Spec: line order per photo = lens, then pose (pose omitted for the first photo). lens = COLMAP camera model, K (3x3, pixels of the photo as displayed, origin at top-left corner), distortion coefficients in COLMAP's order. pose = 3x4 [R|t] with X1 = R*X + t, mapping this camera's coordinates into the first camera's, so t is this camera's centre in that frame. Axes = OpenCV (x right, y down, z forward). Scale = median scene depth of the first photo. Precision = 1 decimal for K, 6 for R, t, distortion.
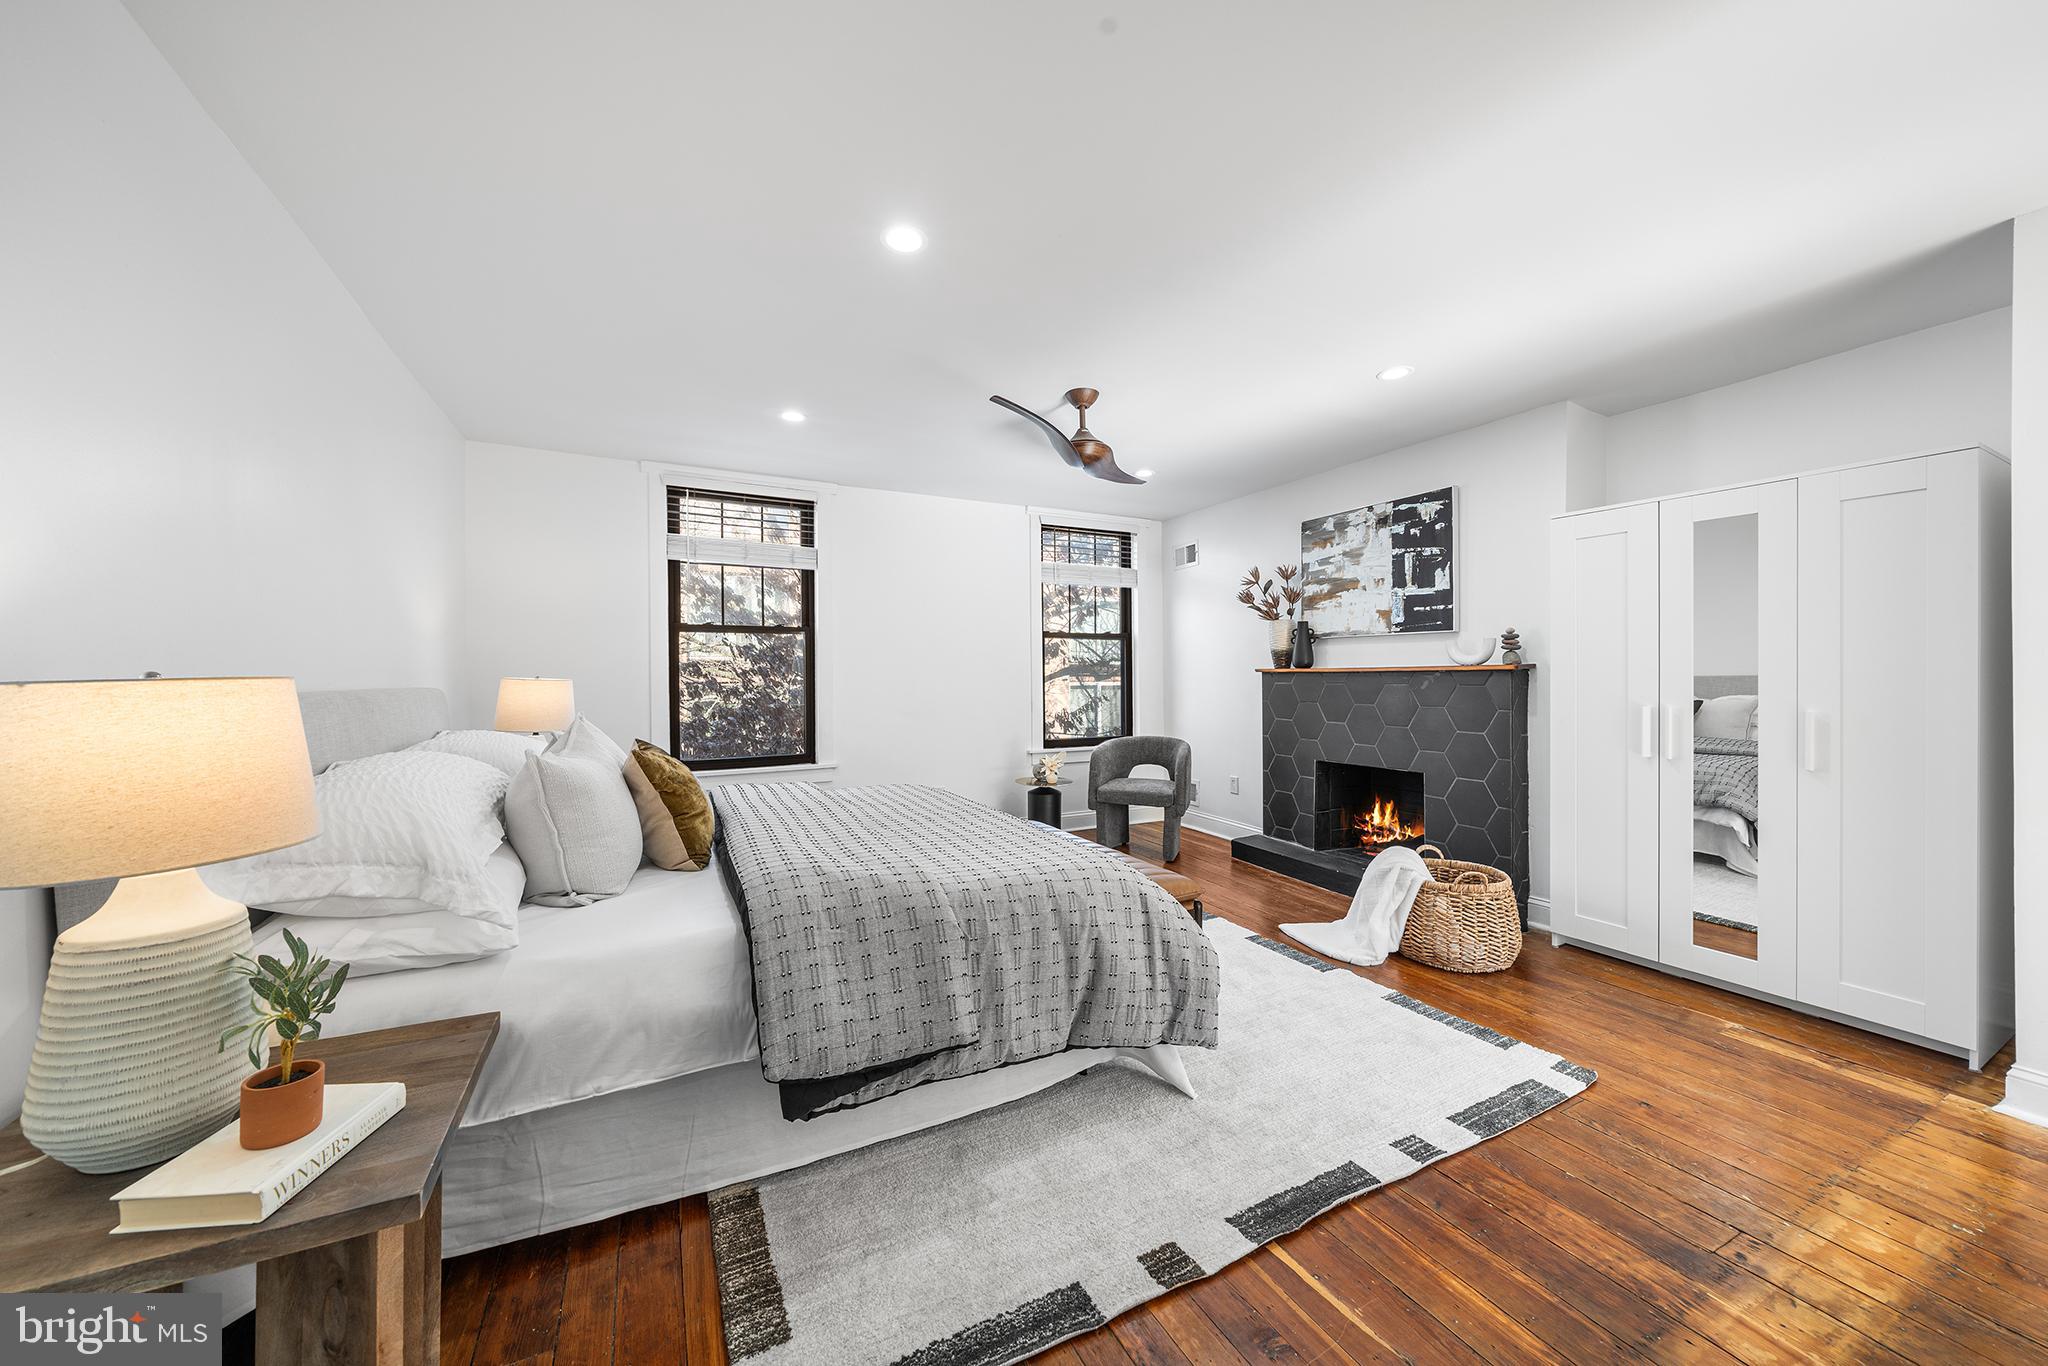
lens RADIAL K [[714.8, 0, 1011.1], [0, 714.8, 673.2], [0, 0, 1]] dist [-0.013791, -0.000213]
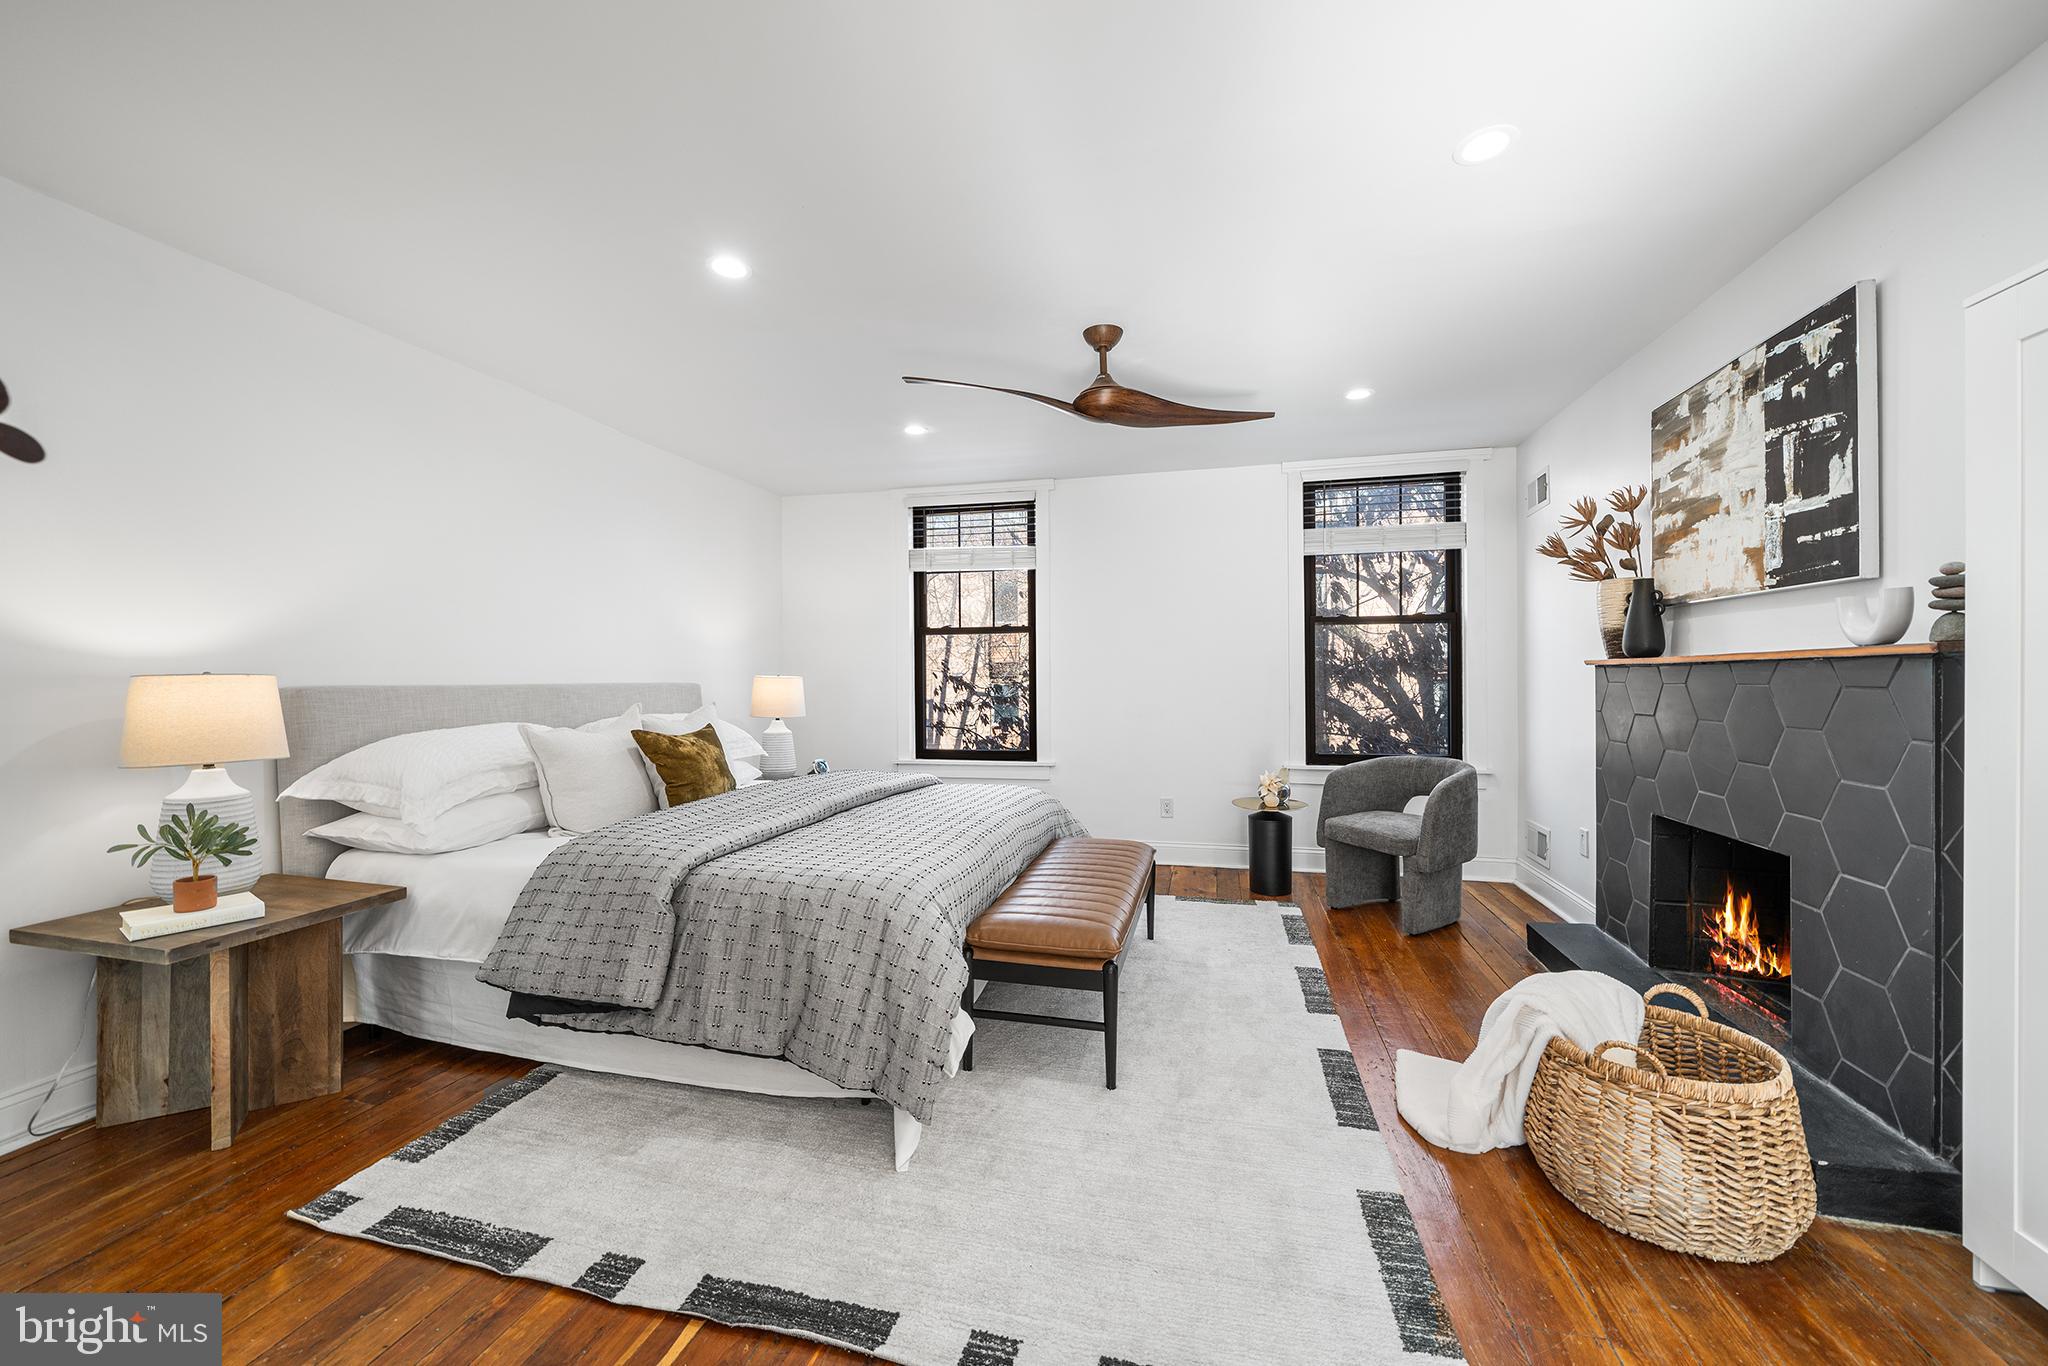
lens RADIAL K [[752.6, 0, 1028.1], [0, 752.6, 683.9], [0, 0, 1]] dist [-0.013064, 0.001045]
pose [[0.764296, 0.003671, -0.644855, 0.485469], [0.006859, 0.999881, 0.013822, 0.003841], [0.644829, -0.014987, 0.764180, 0.218489]]
